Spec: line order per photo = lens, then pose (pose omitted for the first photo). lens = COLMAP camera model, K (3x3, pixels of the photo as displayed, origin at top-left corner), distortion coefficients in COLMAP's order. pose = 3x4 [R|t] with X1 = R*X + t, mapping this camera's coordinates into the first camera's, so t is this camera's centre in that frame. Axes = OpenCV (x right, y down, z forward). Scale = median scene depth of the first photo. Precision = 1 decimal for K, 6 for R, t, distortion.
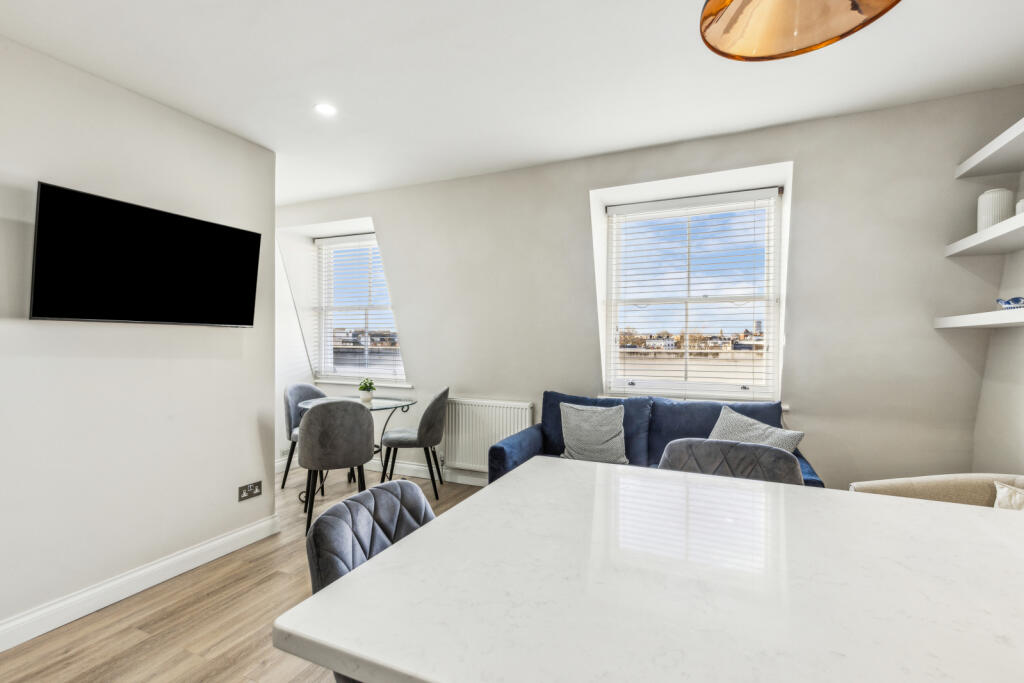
lens RADIAL K [[458.8, 0, 513.7], [0, 458.8, 343.6], [0, 0, 1]] dist [0.004503, -0.000125]
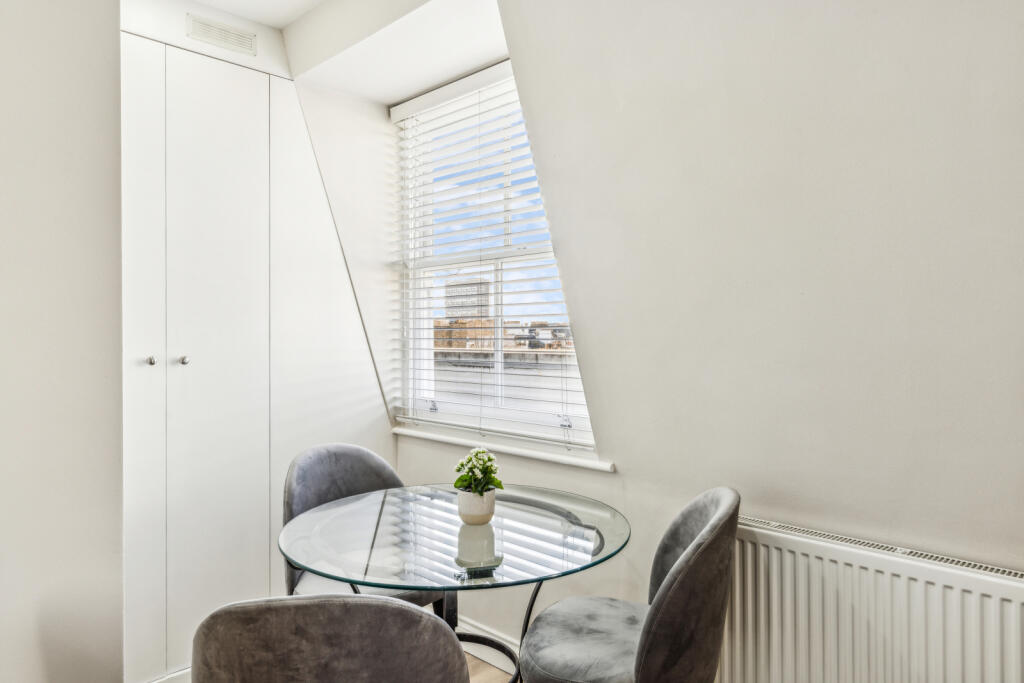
lens RADIAL K [[645.1, 0, 512.8], [0, 645.1, 335.7], [0, 0, 1]] dist [0.006661, 0.003076]
pose [[0.933597, -0.010371, -0.358175, -0.132999], [0.007742, 0.999932, -0.008774, -0.003168], [0.358241, 0.005418, 0.933613, 0.590510]]
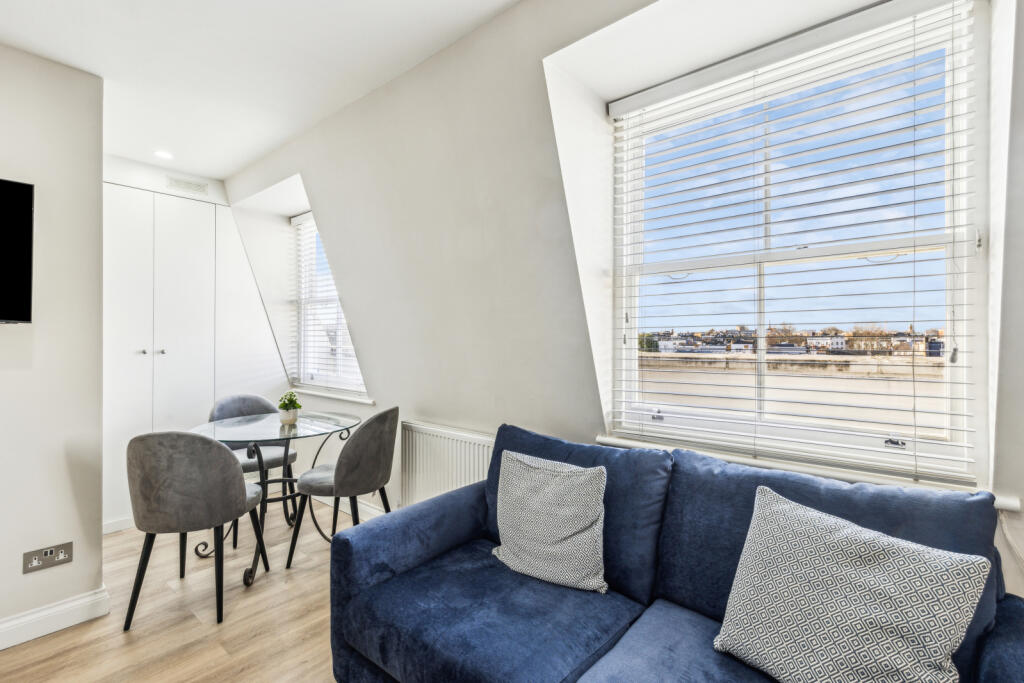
lens RADIAL K [[458.8, 0, 519.4], [0, 458.8, 338.8], [0, 0, 1]] dist [0.004503, -0.000125]
pose [[0.961007, -0.004805, -0.276483, 0.240721], [0.002667, 0.999964, -0.008106, -0.002857], [0.276512, 0.007052, 0.960985, 0.405456]]
